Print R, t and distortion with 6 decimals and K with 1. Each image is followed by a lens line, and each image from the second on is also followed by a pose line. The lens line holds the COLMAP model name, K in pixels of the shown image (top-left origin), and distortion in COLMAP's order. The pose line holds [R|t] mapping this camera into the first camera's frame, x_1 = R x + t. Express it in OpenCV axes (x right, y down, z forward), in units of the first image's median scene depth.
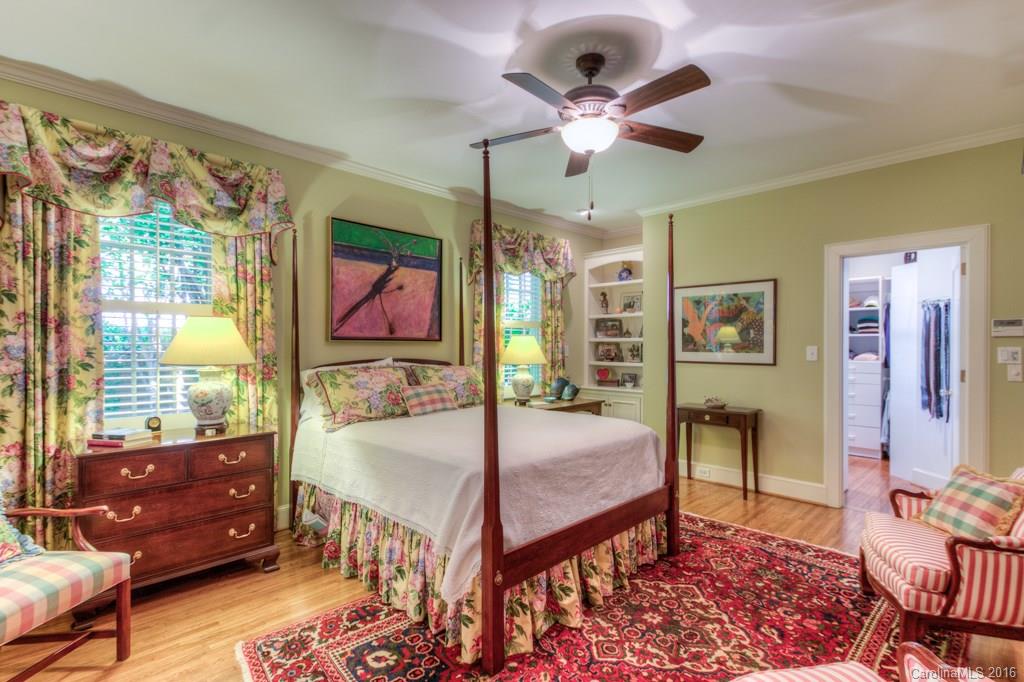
lens RADIAL K [[469.8, 0, 518.8], [0, 469.8, 347.4], [0, 0, 1]] dist [0.028385, -0.012663]
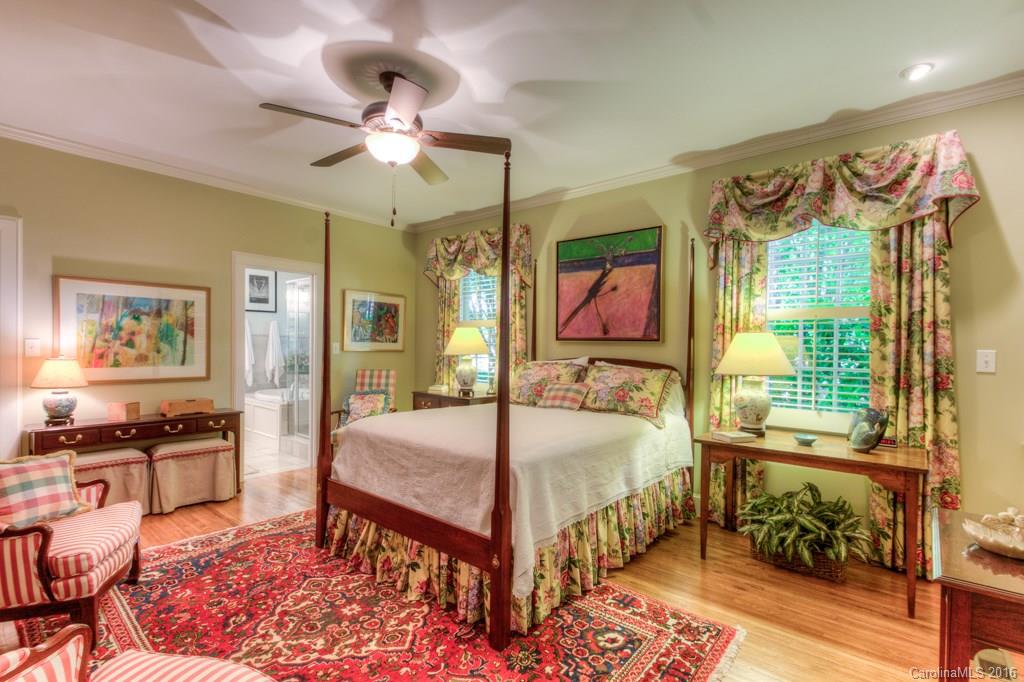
lens RADIAL K [[469.8, 0, 518.8], [0, 469.8, 347.4], [0, 0, 1]] dist [0.028385, -0.012663]
pose [[0.096528, 0.004402, -0.995321, 0.780621], [-0.015663, 0.999873, 0.002903, 0.000169], [0.995207, 0.015309, 0.096584, 0.736514]]
